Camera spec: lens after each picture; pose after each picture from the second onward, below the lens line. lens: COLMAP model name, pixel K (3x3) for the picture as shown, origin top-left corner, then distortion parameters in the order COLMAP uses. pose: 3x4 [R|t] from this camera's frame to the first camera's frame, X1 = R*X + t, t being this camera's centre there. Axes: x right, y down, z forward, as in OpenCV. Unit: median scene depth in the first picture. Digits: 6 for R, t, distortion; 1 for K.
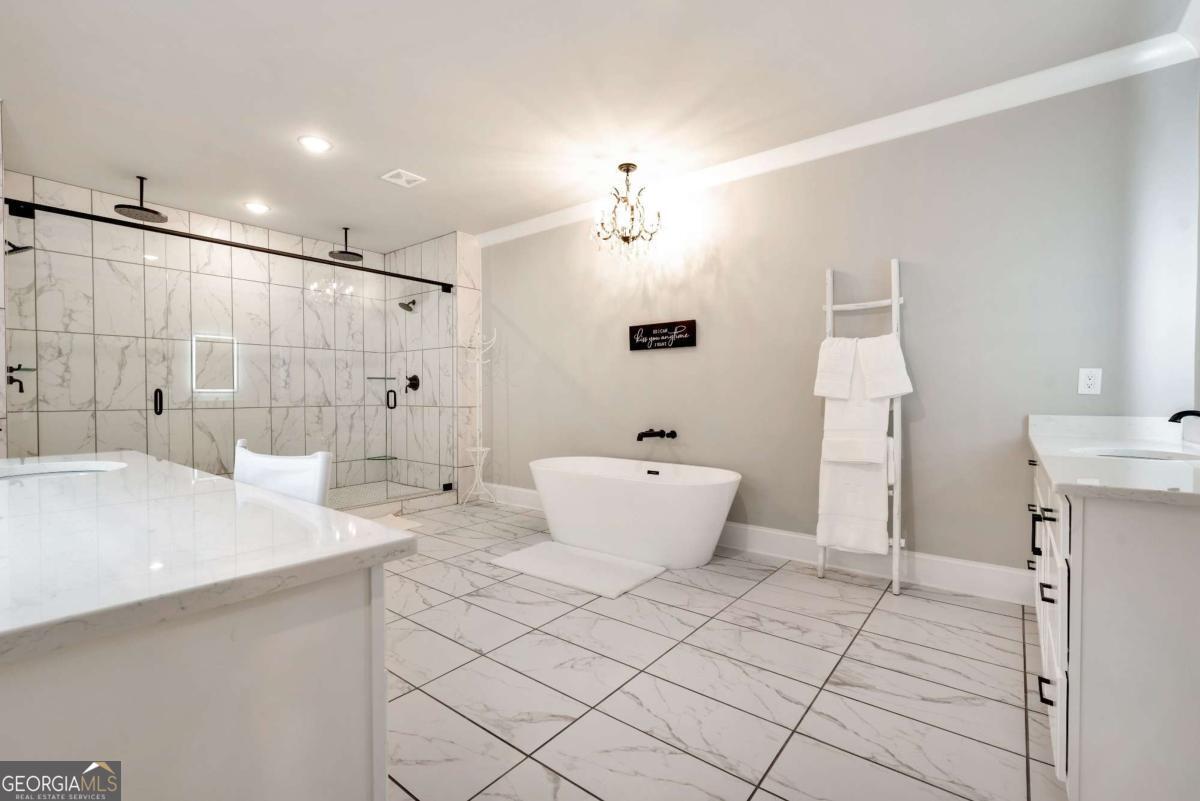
lens RADIAL K [[520.7, 0, 612.1], [0, 520.7, 403.5], [0, 0, 1]] dist [0.002062, 0.000192]
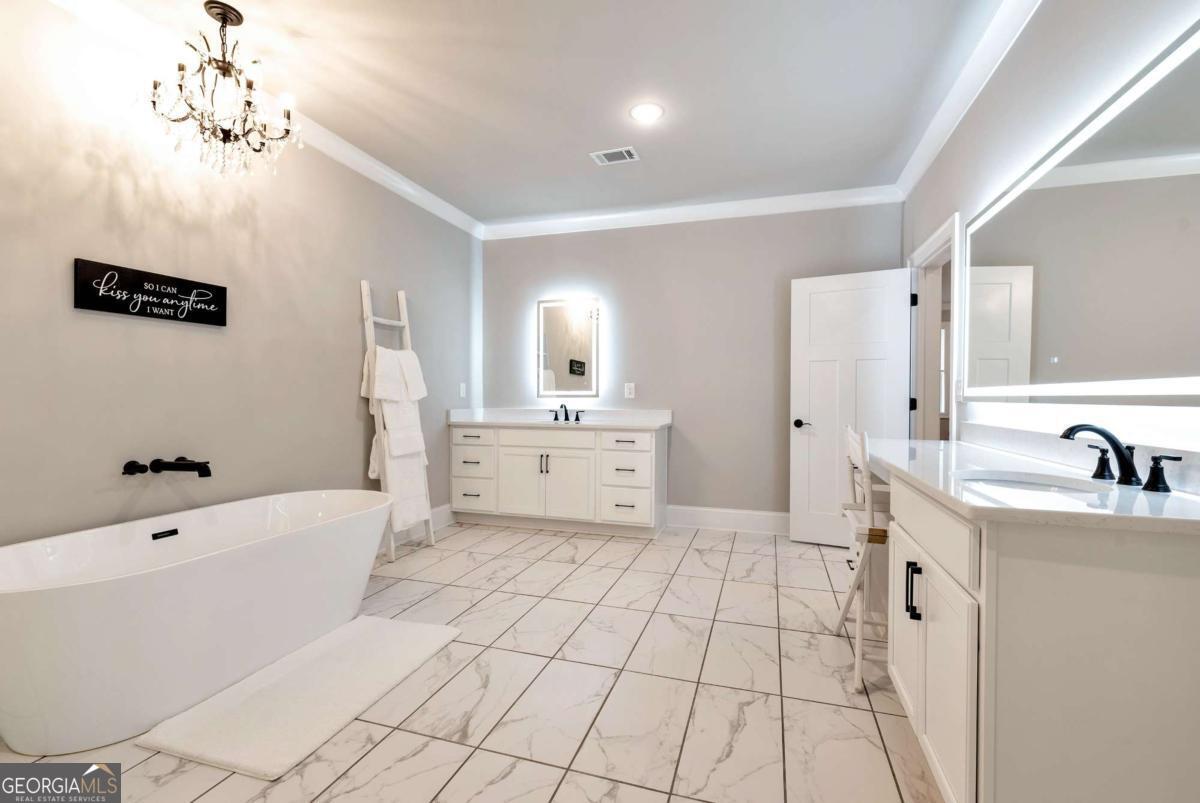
lens RADIAL K [[527.5, 0, 600.0], [0, 527.5, 401.5], [0, 0, 1]] dist [-0.001399, 0.000073]
pose [[-0.338610, -0.010367, 0.940870, -0.653666], [0.014375, 0.999766, 0.016189, -0.016252], [-0.940817, 0.019007, -0.338381, 0.775532]]
